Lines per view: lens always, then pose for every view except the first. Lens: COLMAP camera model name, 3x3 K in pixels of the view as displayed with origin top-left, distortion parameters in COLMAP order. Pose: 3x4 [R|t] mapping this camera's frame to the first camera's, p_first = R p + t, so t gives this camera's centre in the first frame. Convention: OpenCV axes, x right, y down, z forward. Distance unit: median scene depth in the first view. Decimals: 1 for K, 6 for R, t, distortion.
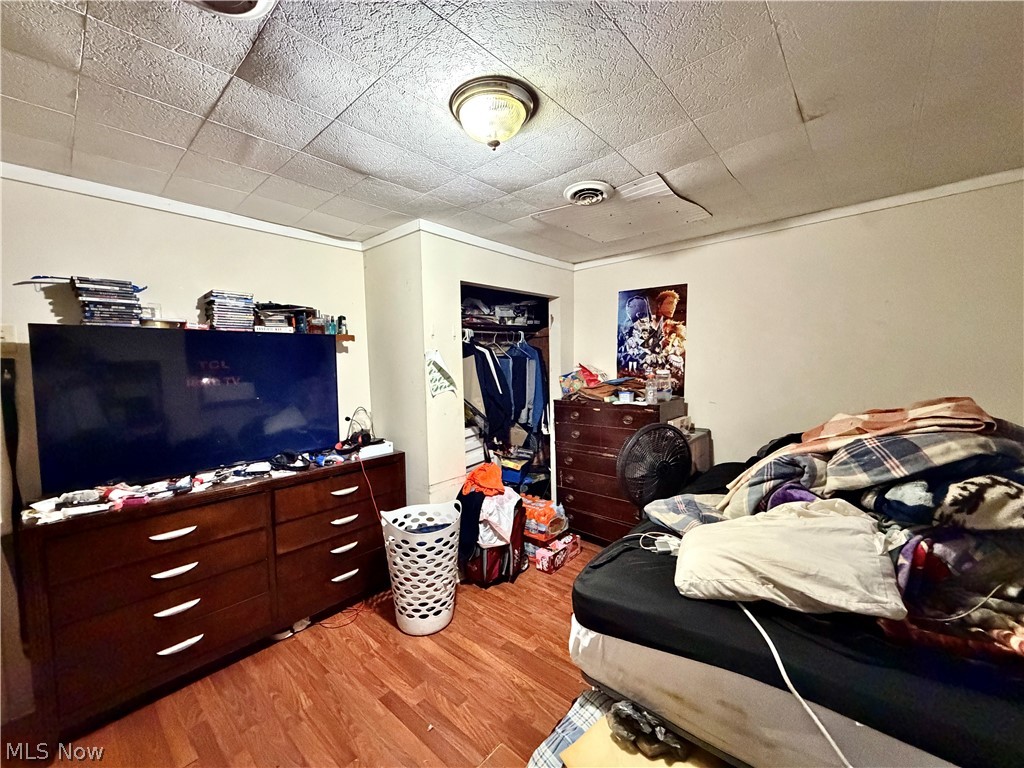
lens RADIAL K [[409.7, 0, 512.5], [0, 409.7, 385.3], [0, 0, 1]] dist [-0.003302, 0.000589]
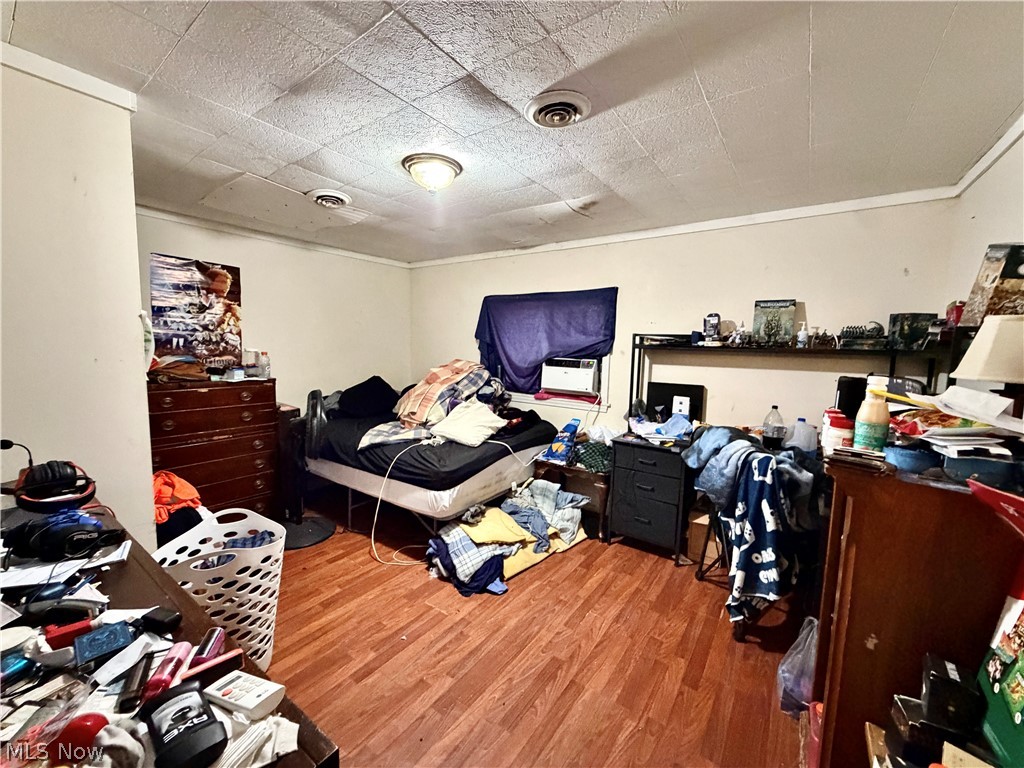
lens RADIAL K [[409.7, 0, 511.6], [0, 409.7, 386.2], [0, 0, 1]] dist [-0.003302, 0.000589]
pose [[-0.101755, -0.074171, 0.992041, -0.722276], [0.035089, 0.996329, 0.078091, 0.003213], [-0.994190, 0.042756, -0.098779, 0.401152]]
